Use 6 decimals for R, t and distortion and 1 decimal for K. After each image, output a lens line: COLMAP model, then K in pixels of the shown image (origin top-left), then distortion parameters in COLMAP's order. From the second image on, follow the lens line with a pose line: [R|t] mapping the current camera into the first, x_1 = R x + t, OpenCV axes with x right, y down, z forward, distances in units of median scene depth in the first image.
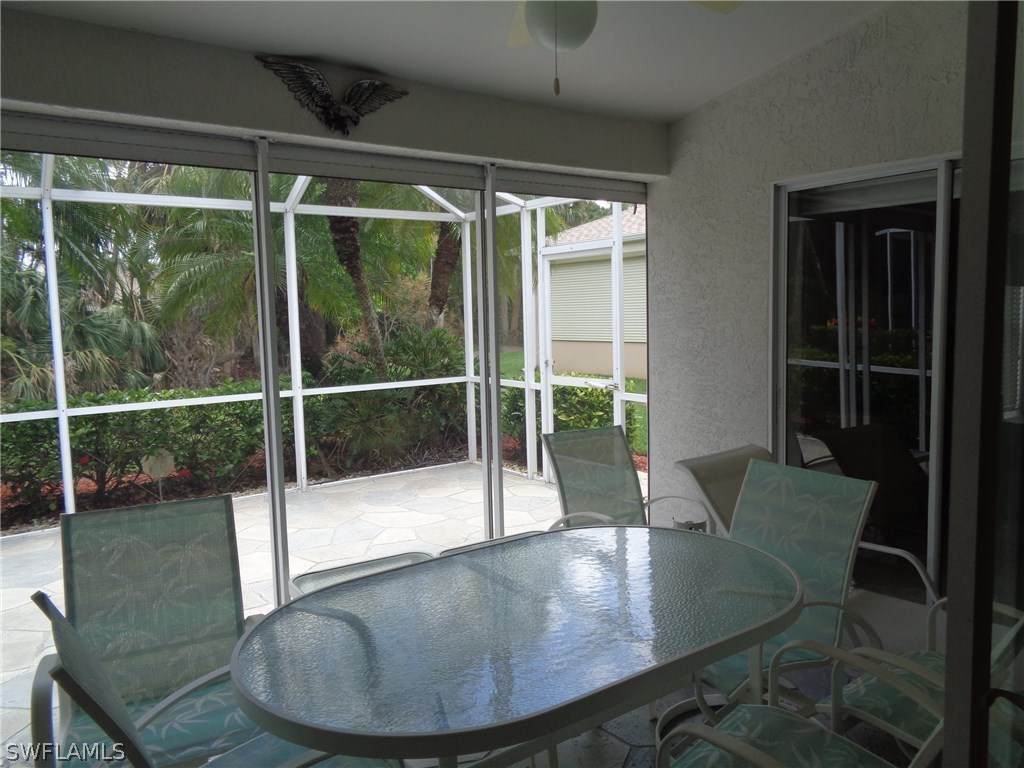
lens RADIAL K [[785.2, 0, 512.0], [0, 785.2, 384.0], [0, 0, 1]] dist [0.009247, 0.006257]
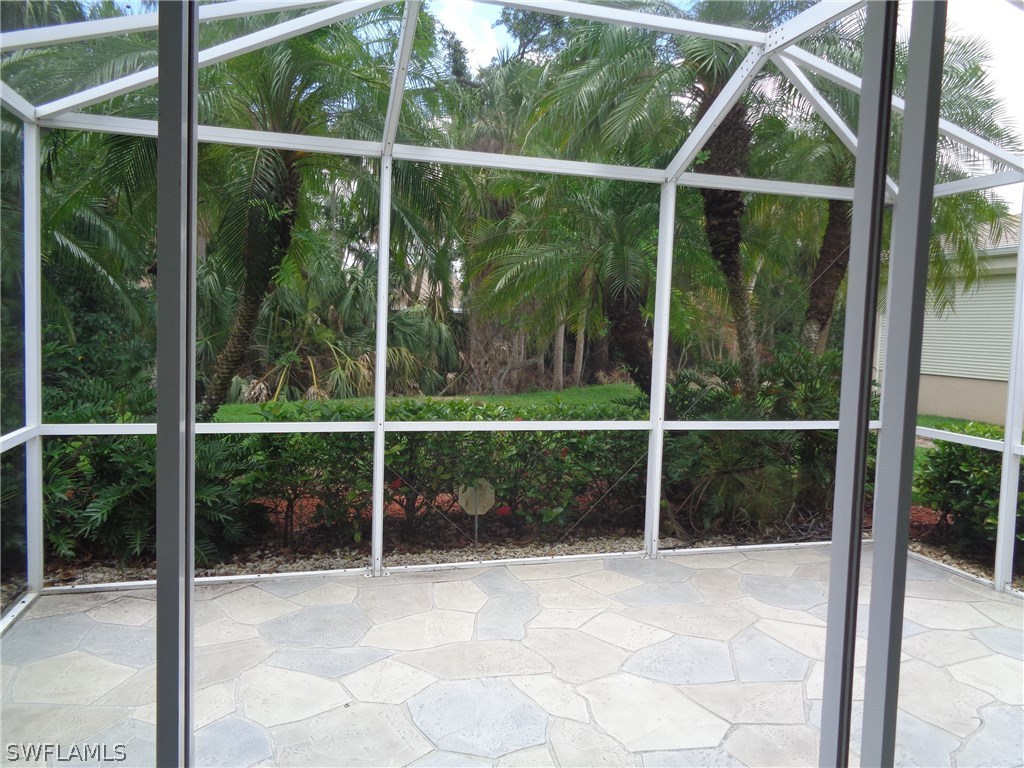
lens RADIAL K [[785.2, 0, 512.0], [0, 785.2, 384.0], [0, 0, 1]] dist [0.009247, 0.006257]
pose [[0.940636, 0.081100, -0.329585, -0.144121], [-0.087101, 0.996193, -0.003457, -0.012064], [0.328050, 0.031959, 0.944120, 0.226874]]
